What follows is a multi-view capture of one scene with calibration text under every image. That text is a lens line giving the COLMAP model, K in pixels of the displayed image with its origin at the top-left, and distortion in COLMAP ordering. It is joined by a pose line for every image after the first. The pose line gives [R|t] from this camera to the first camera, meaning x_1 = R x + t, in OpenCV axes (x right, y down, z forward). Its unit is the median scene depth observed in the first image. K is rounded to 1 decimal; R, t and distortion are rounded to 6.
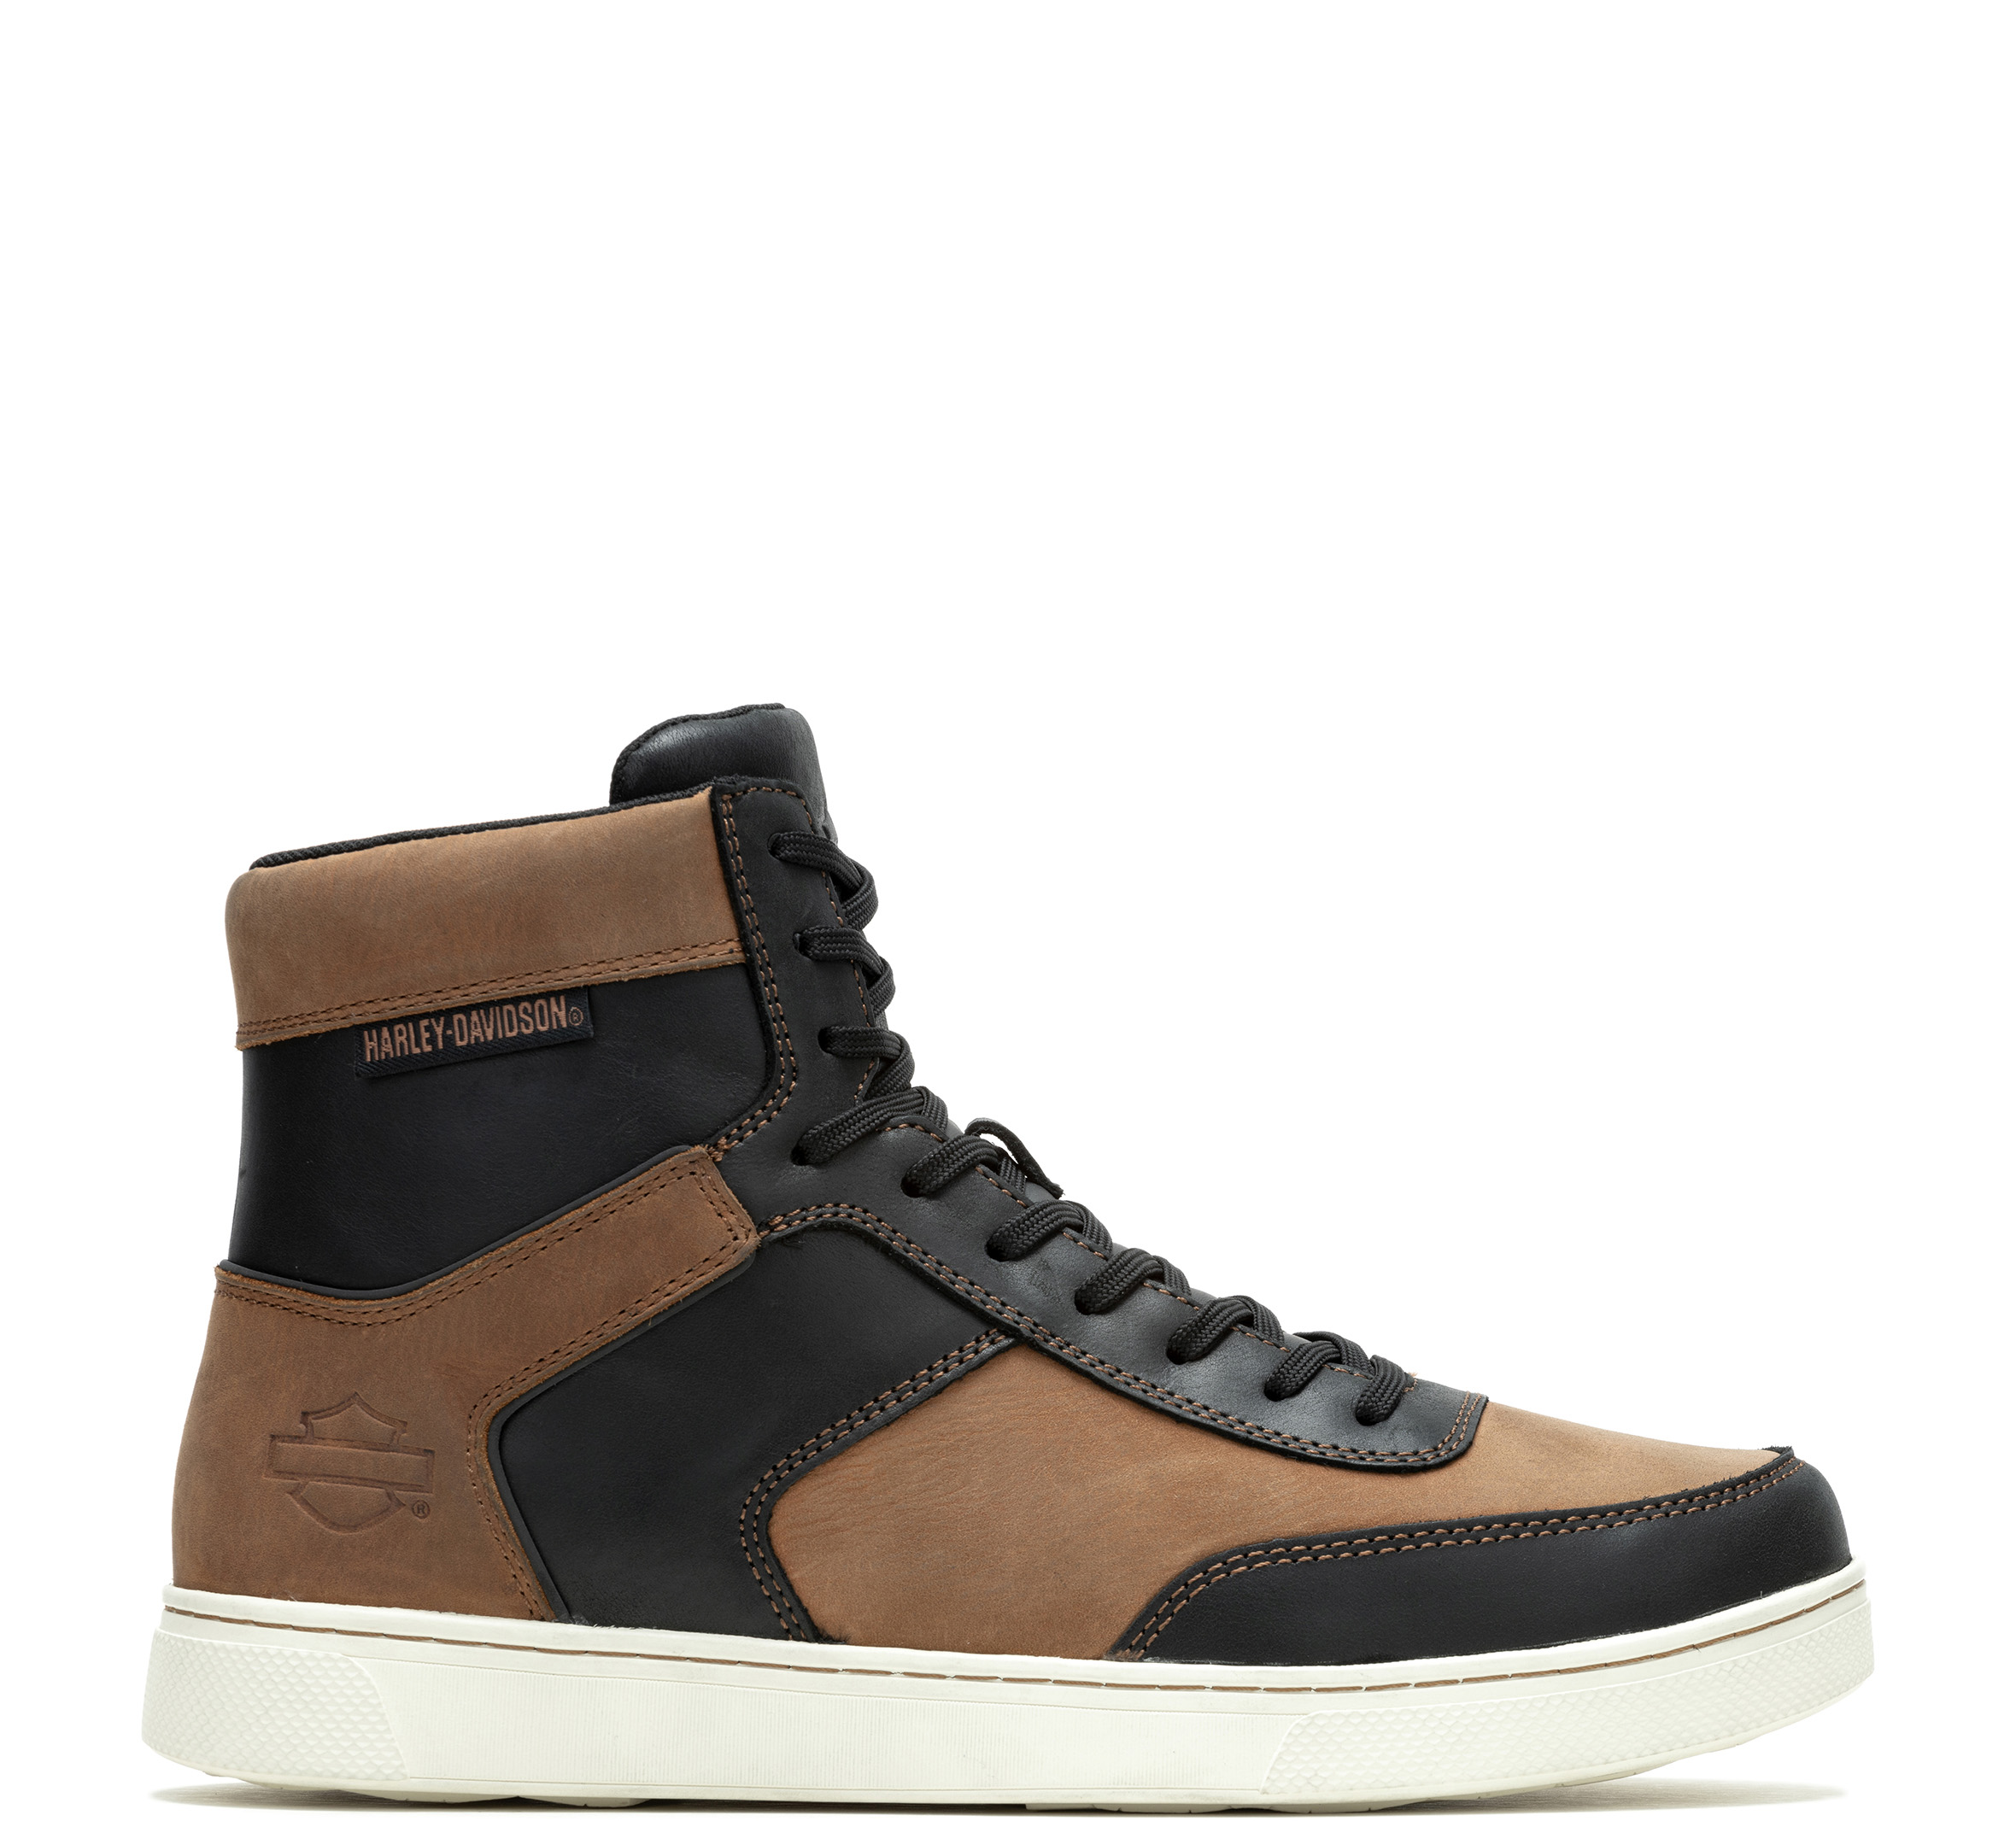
lens RADIAL K [[10385.5, 0, 1008.0], [0, 10385.5, 910.5], [0, 0, 1]] dist [-0.177089, -5.898317]
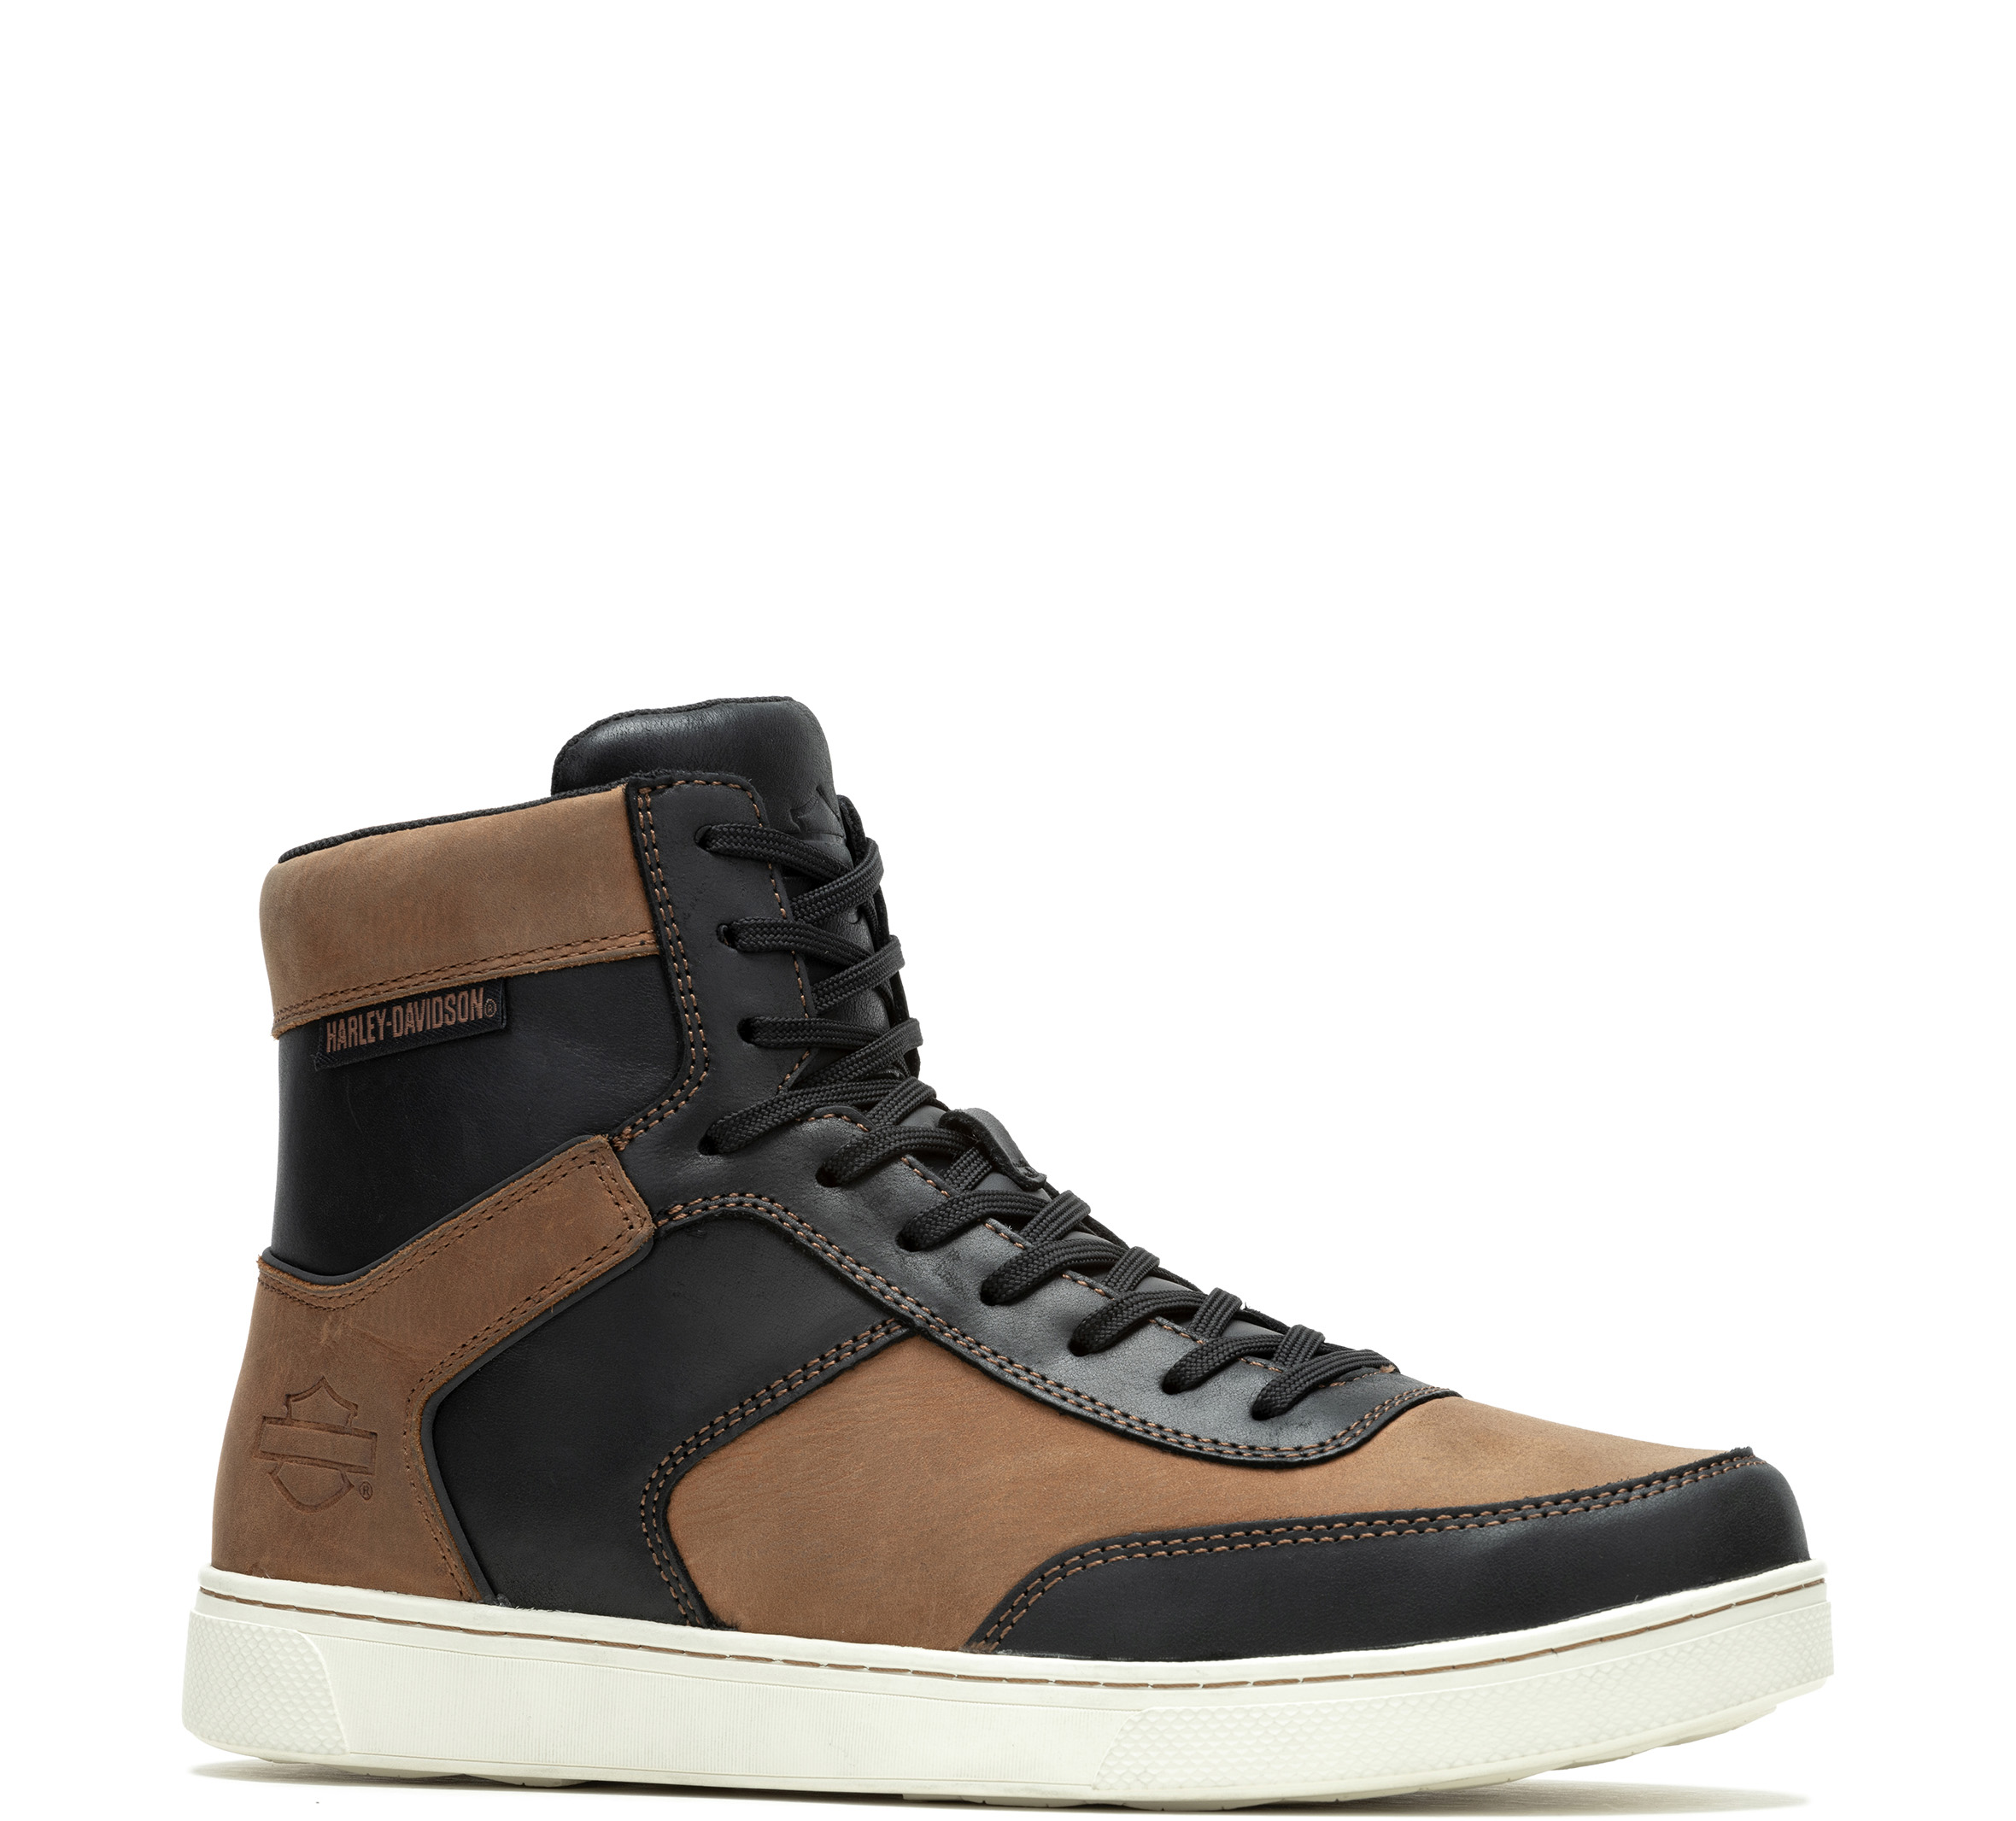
lens RADIAL K [[10385.5, 0, 1008.0], [0, 10385.5, 910.5], [0, 0, 1]] dist [-0.177089, -5.898317]
pose [[0.927222, -0.006521, -0.374454, 0.385480], [0.006648, 0.999977, -0.000951, 0.001961], [0.374452, -0.001607, 0.927245, 0.076335]]
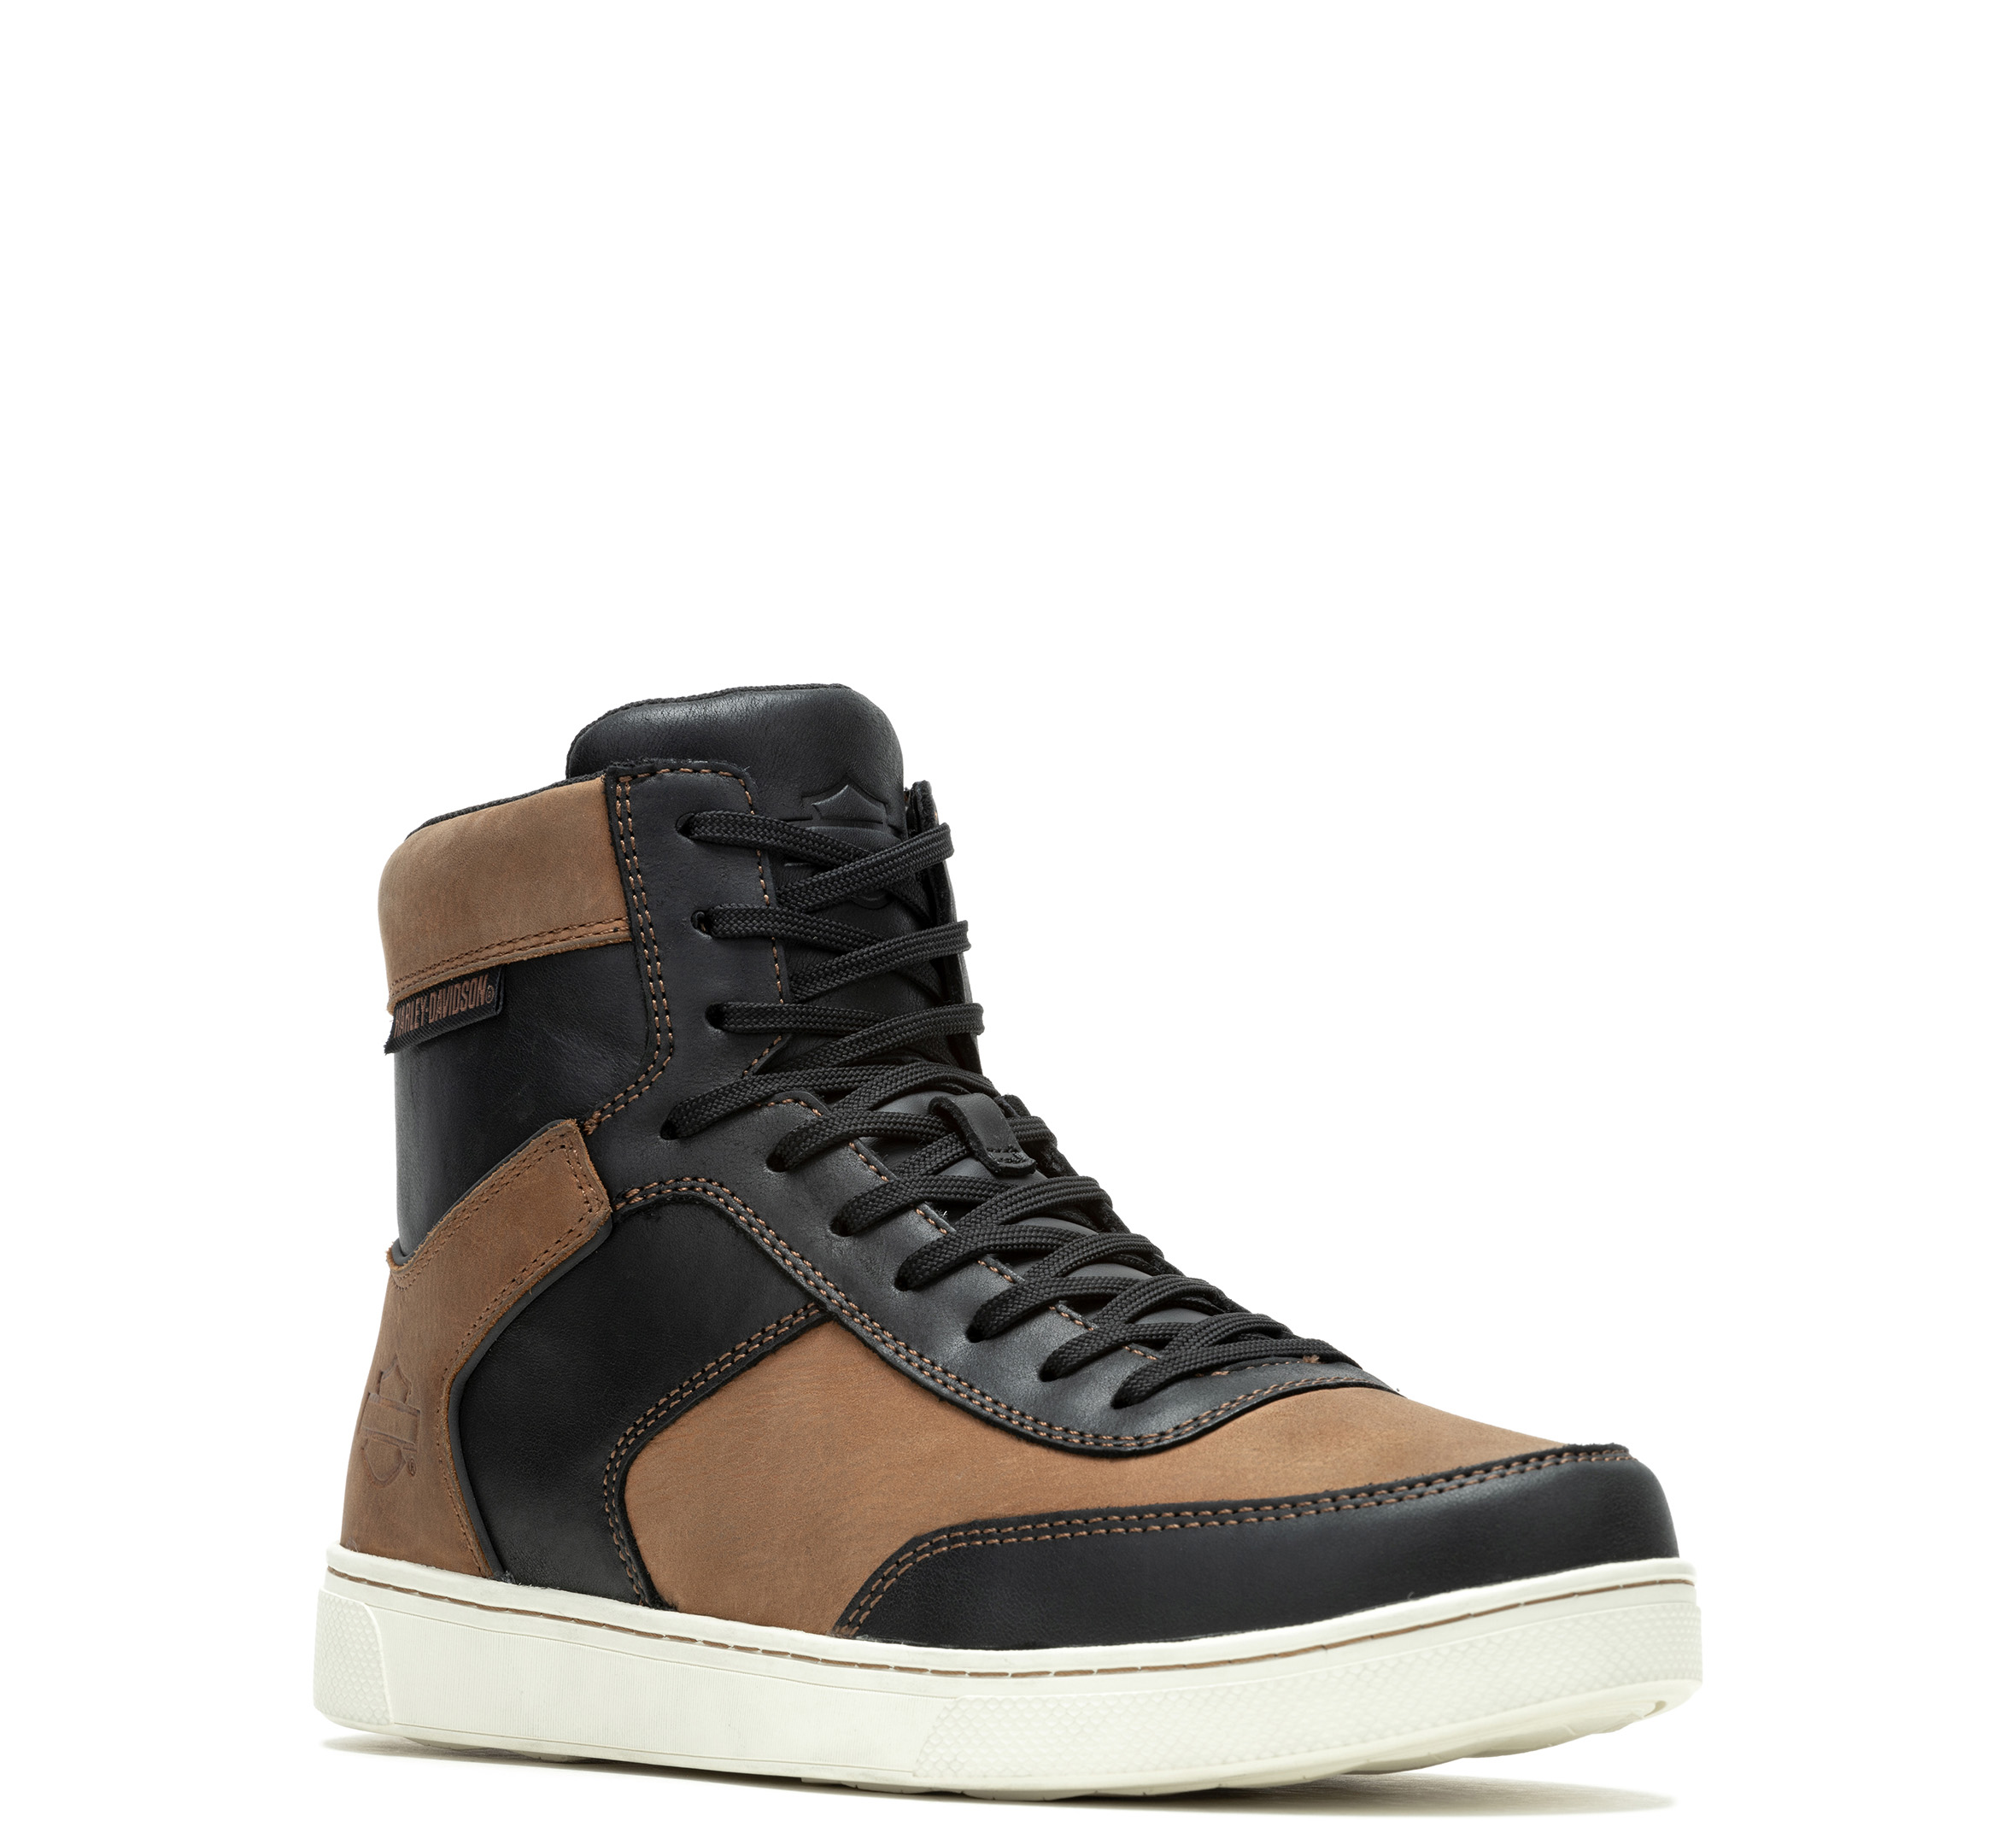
lens RADIAL K [[10385.5, 0, 1008.0], [0, 10385.5, 910.5], [0, 0, 1]] dist [-0.177089, -5.898317]
pose [[0.714776, -0.010893, -0.699269, 0.717527], [0.012244, 0.999920, -0.003060, 0.005627], [0.699246, -0.006375, 0.714852, 0.296336]]
